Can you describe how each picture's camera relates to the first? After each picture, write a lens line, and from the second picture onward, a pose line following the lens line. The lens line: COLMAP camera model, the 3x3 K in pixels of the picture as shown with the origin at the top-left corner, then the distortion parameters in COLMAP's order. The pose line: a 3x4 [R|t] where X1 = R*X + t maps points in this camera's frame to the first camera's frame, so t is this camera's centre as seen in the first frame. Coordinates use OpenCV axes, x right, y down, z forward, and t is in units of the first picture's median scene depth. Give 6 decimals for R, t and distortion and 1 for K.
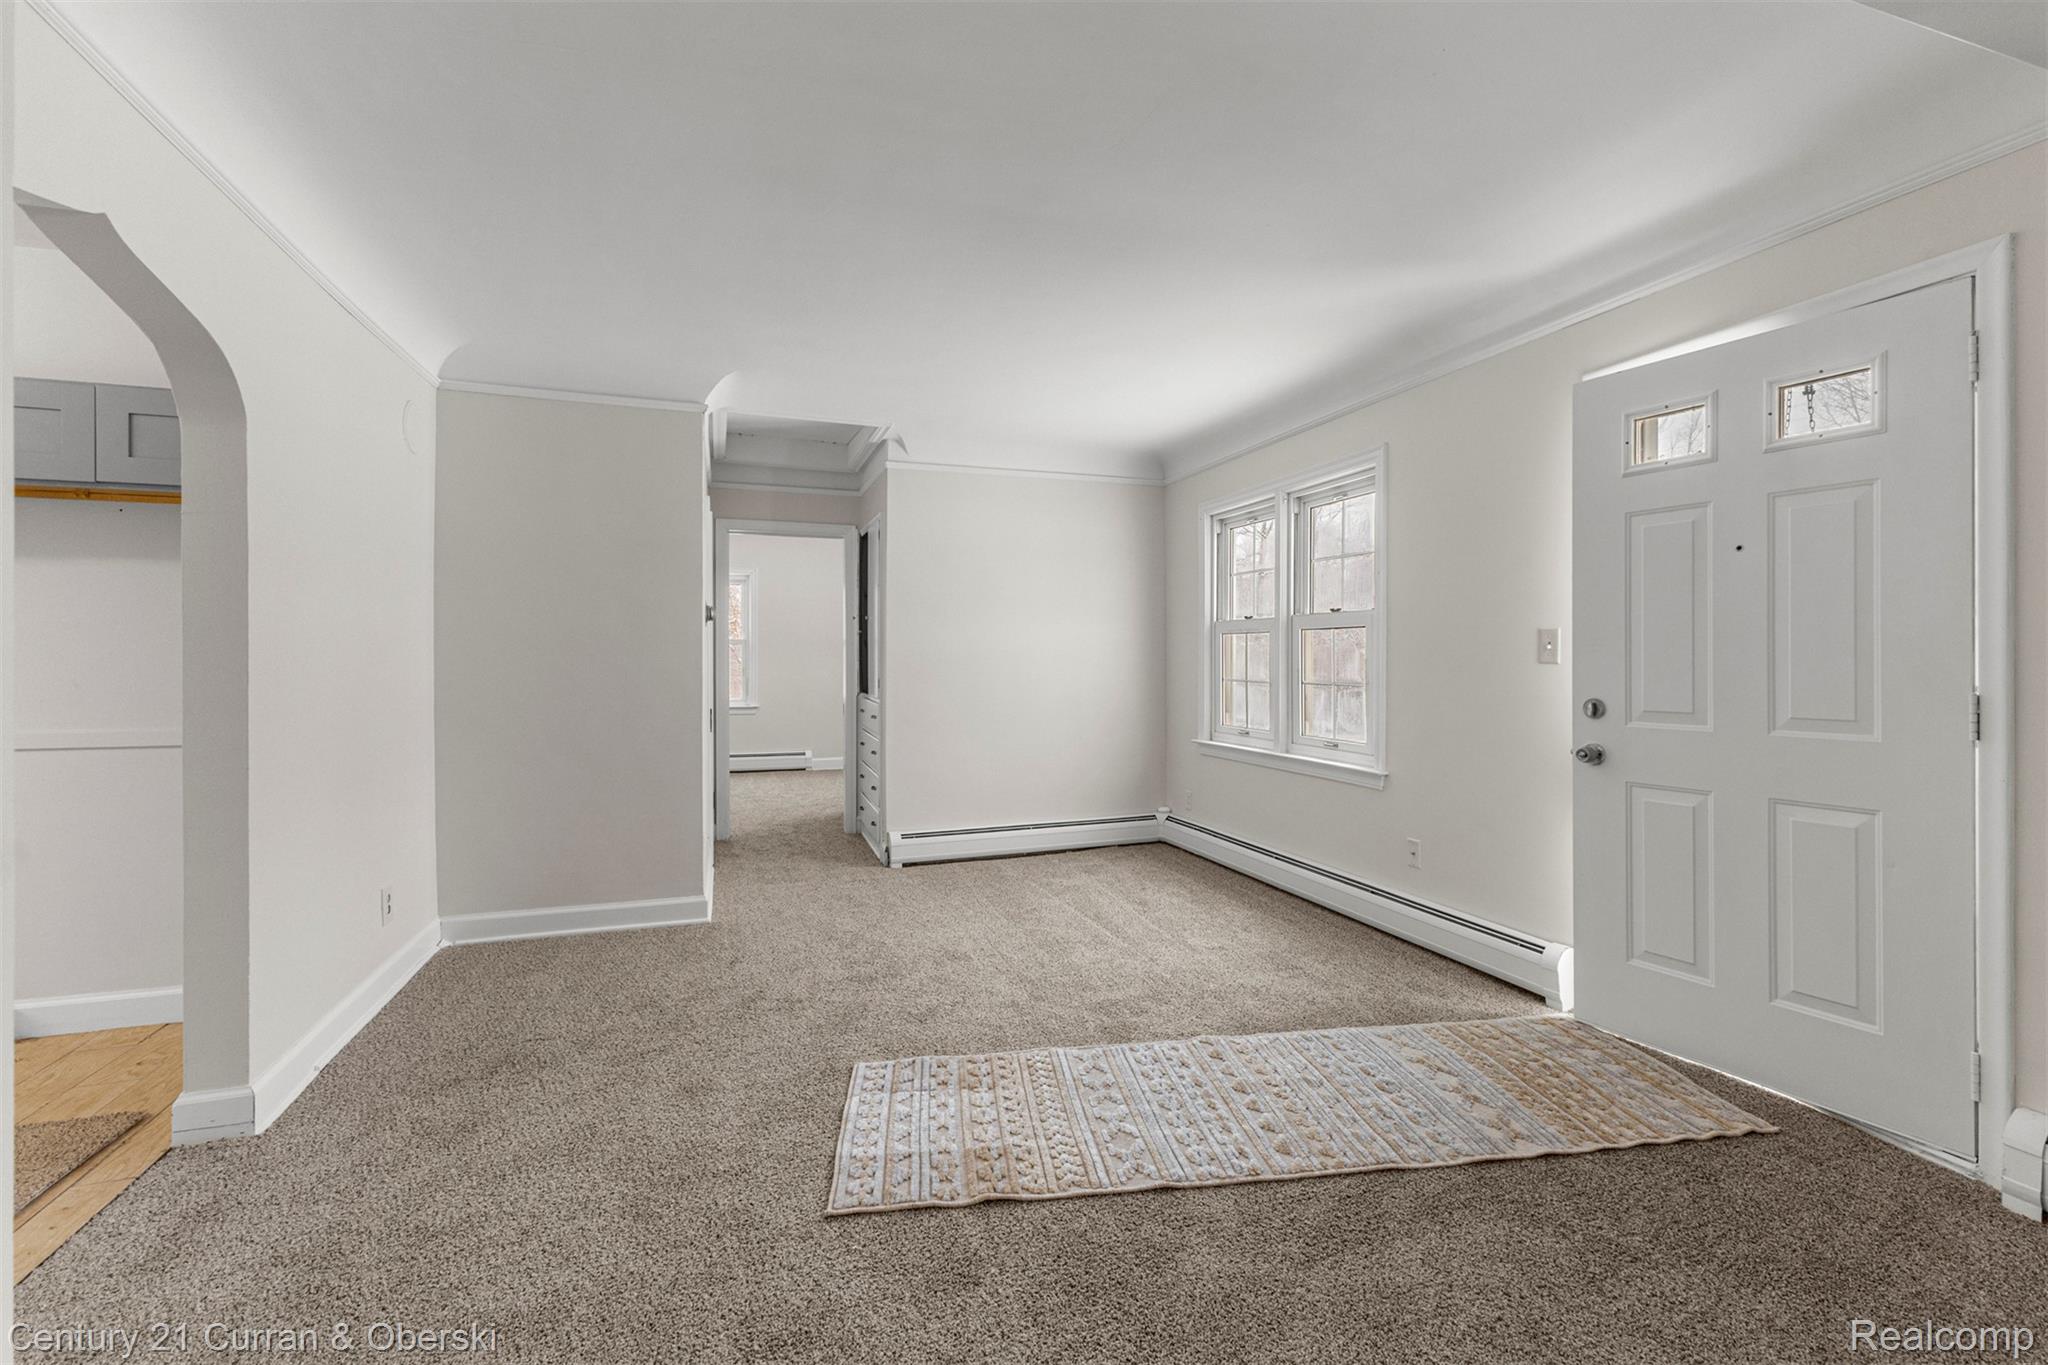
lens RADIAL K [[892.0, 0, 1053.8], [0, 892.0, 652.5], [0, 0, 1]] dist [0.007019, -0.001679]
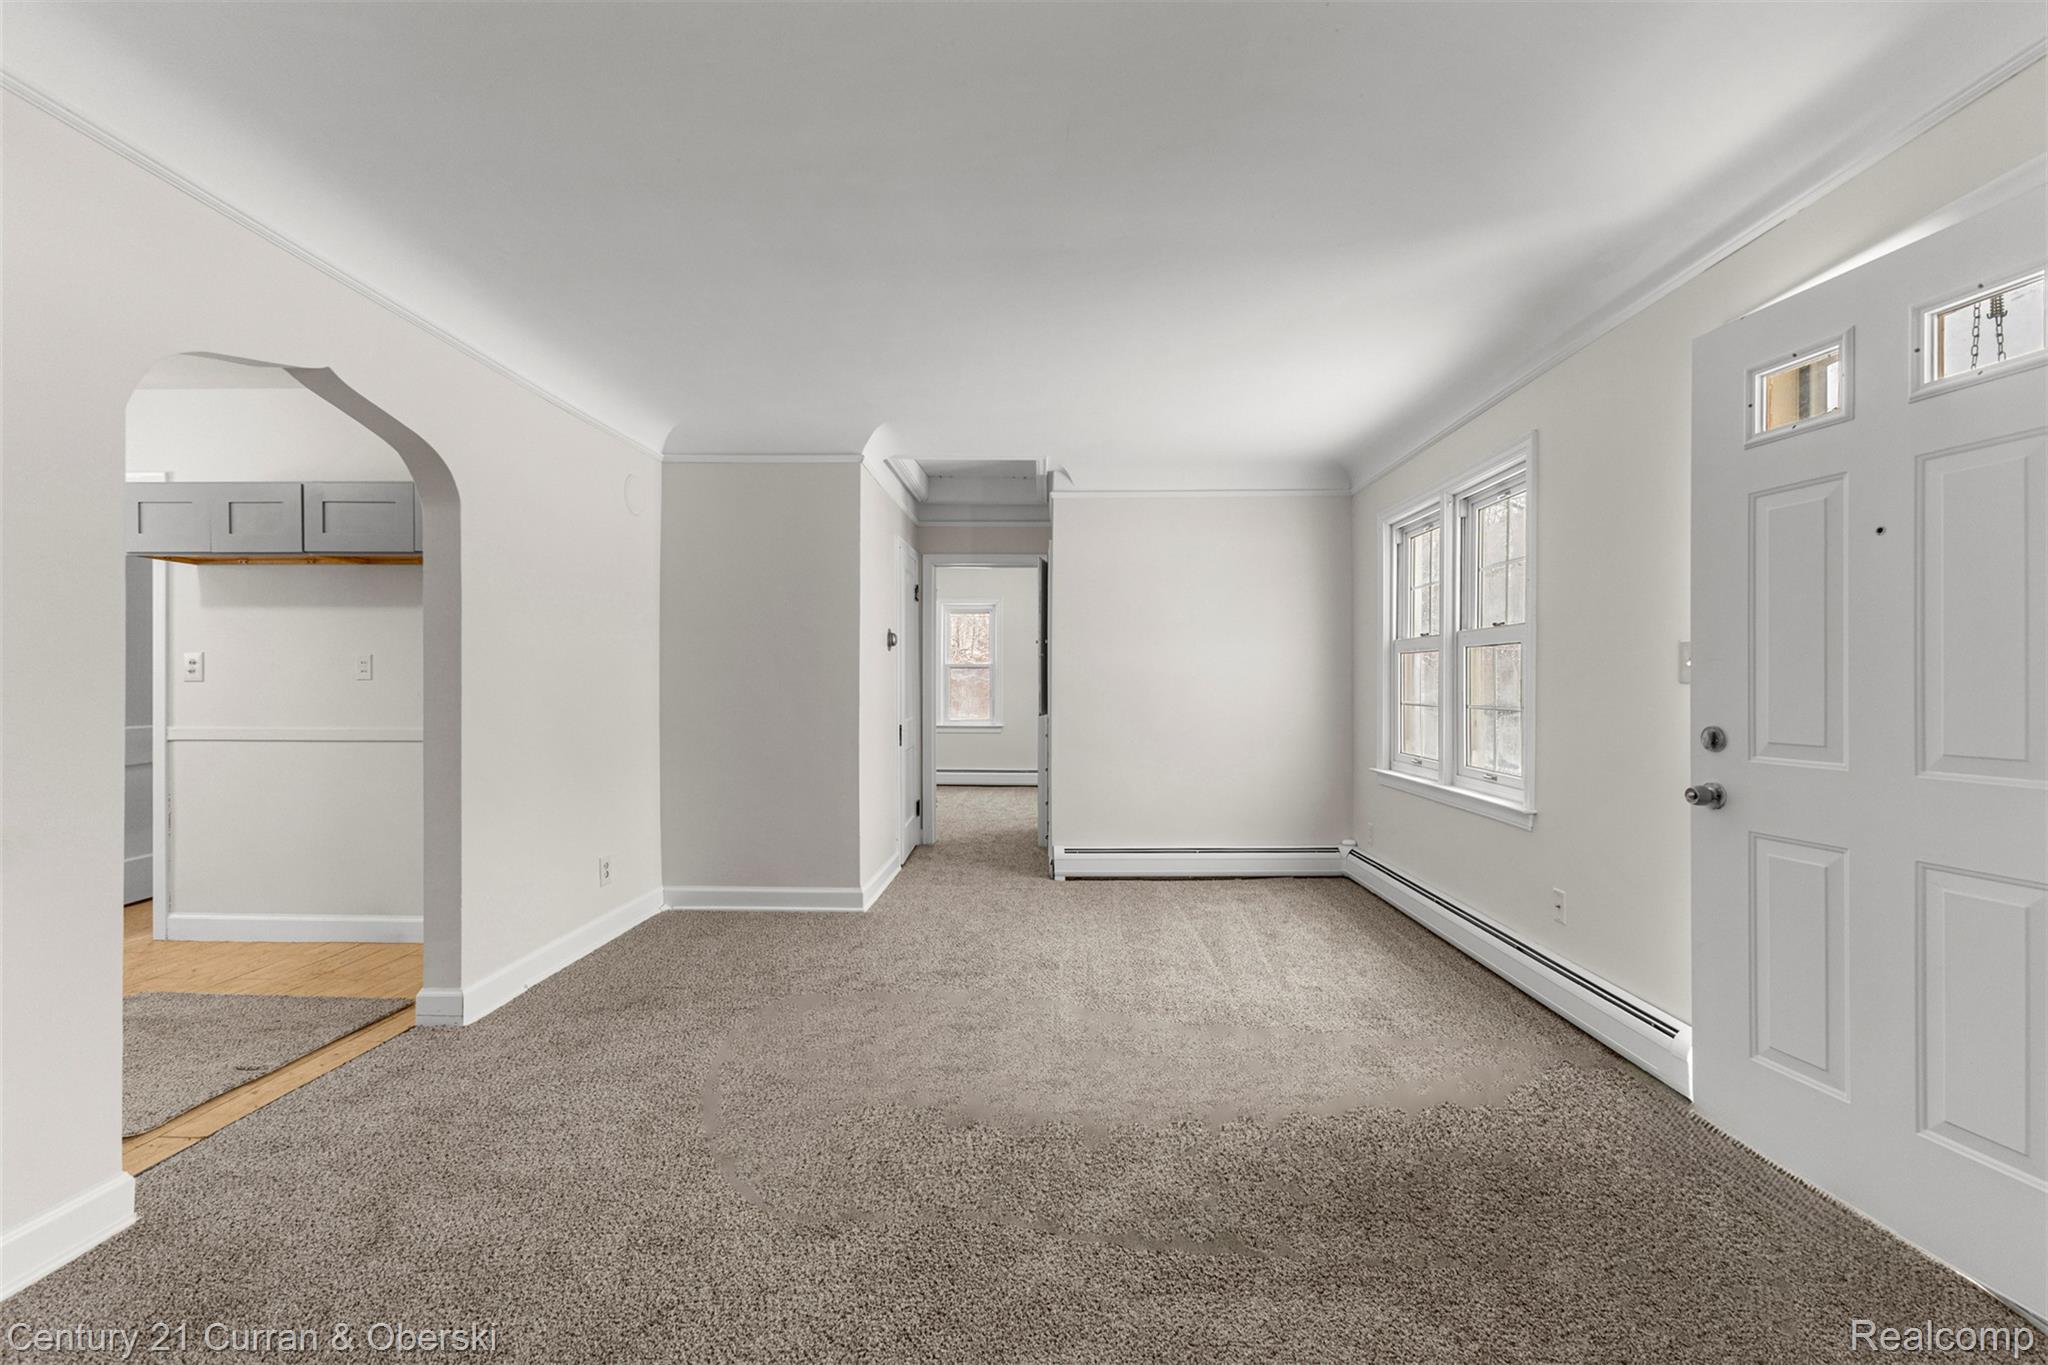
lens RADIAL K [[892.0, 0, 1049.9], [0, 892.0, 679.7], [0, 0, 1]] dist [0.007019, -0.001679]
pose [[0.935968, 0.000333, -0.352085, 0.269535], [0.000359, 0.999998, 0.001901, 0.006173], [0.352084, -0.001906, 0.935966, 0.027844]]
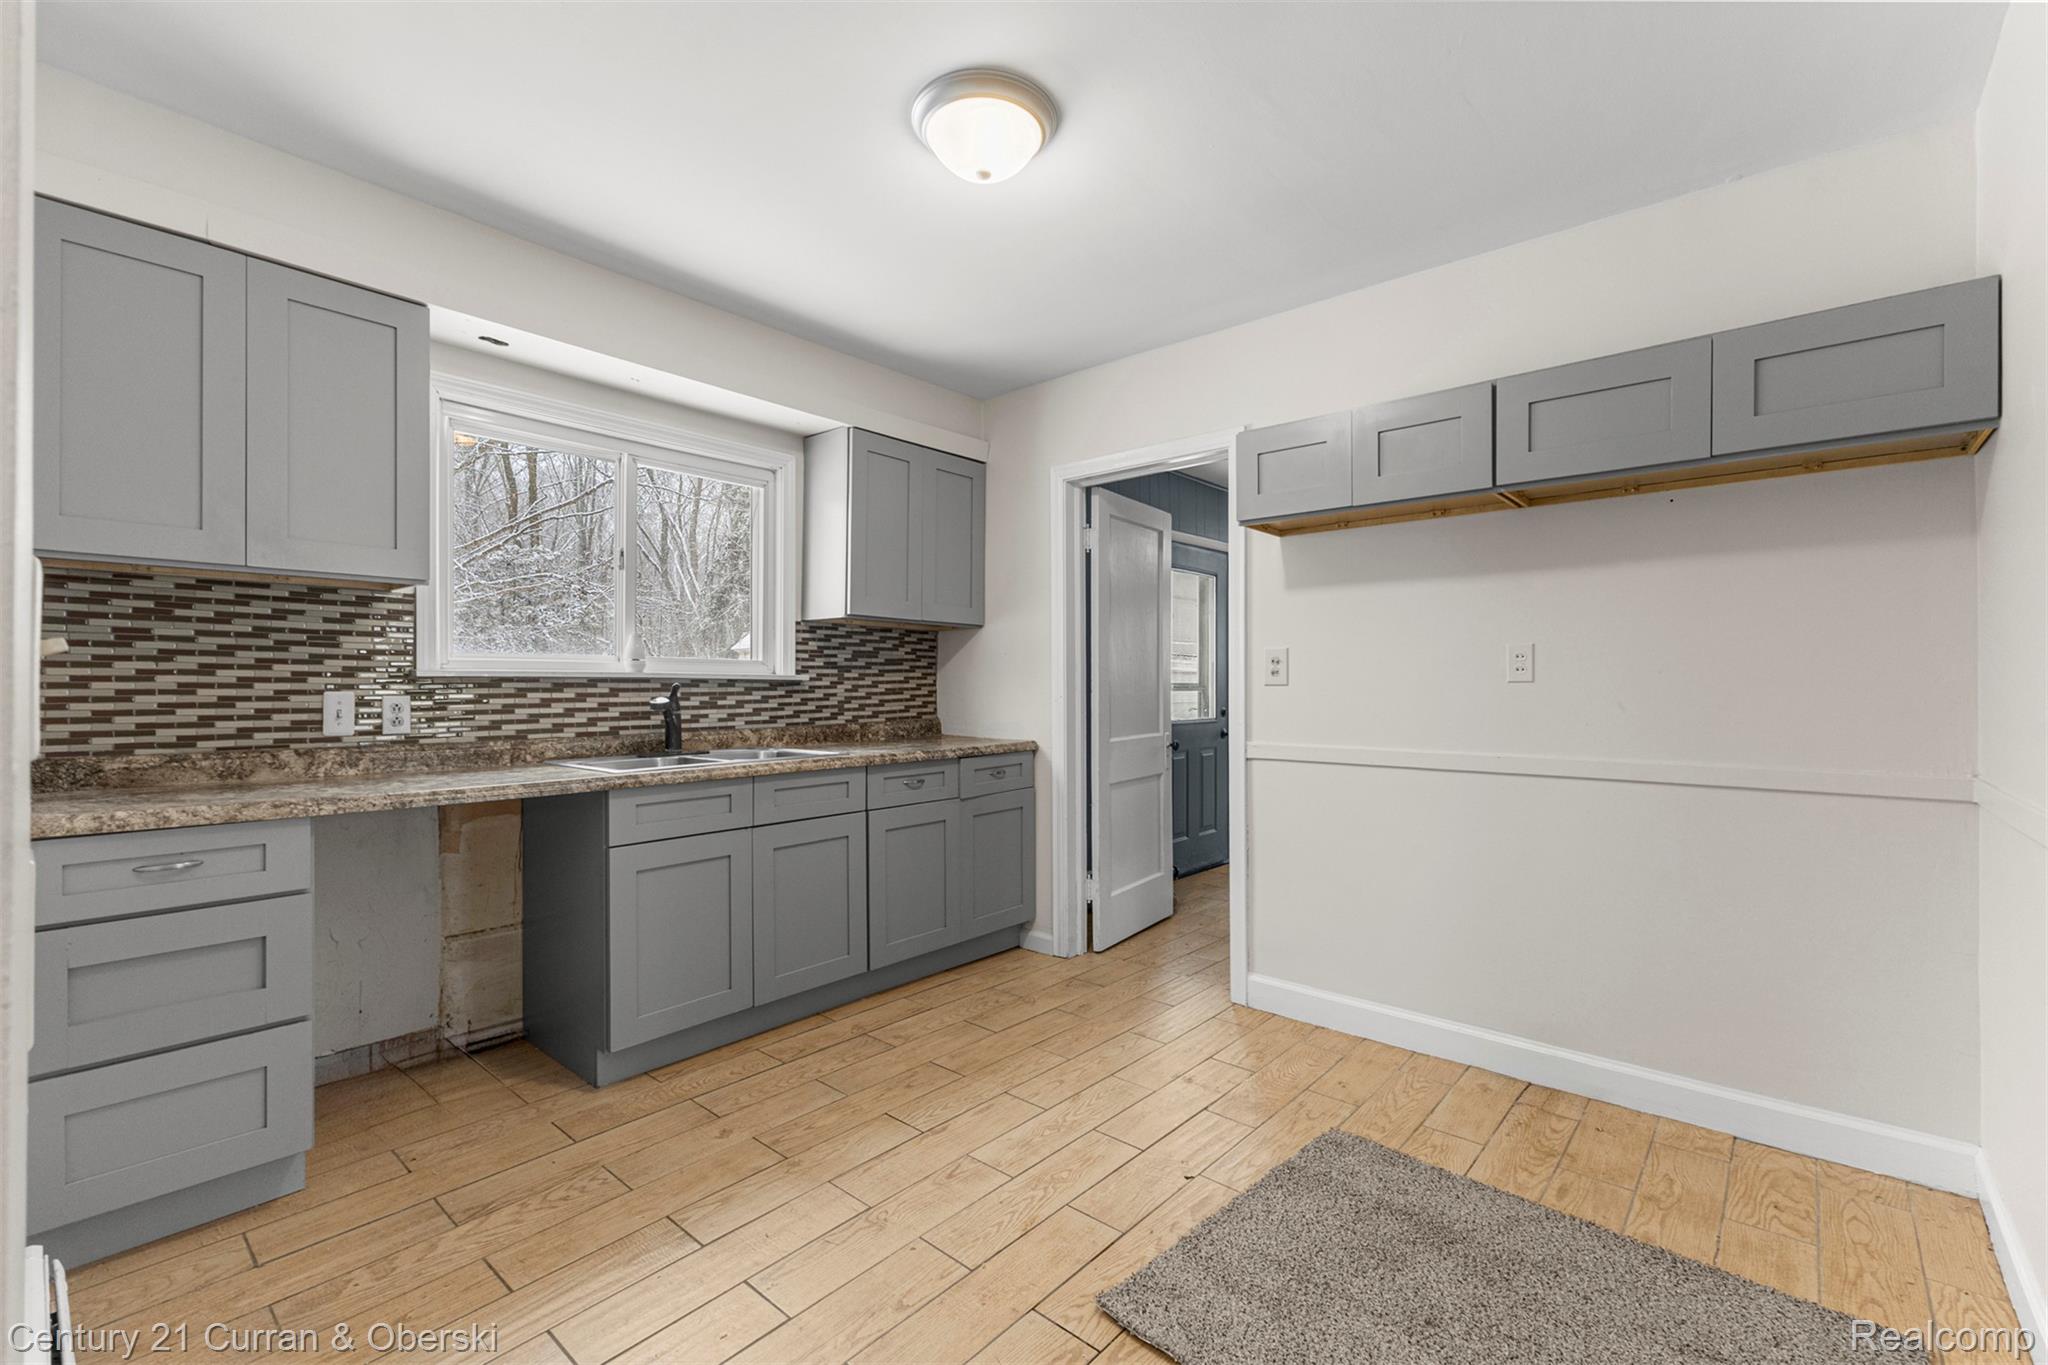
lens RADIAL K [[892.0, 0, 1022.5], [0, 892.0, 676.1], [0, 0, 1]] dist [0.007019, -0.001679]
pose [[0.483163, -0.008891, -0.875485, -0.493169], [0.010201, 0.999938, -0.004526, 0.002274], [0.875471, -0.006744, 0.483224, 0.056137]]
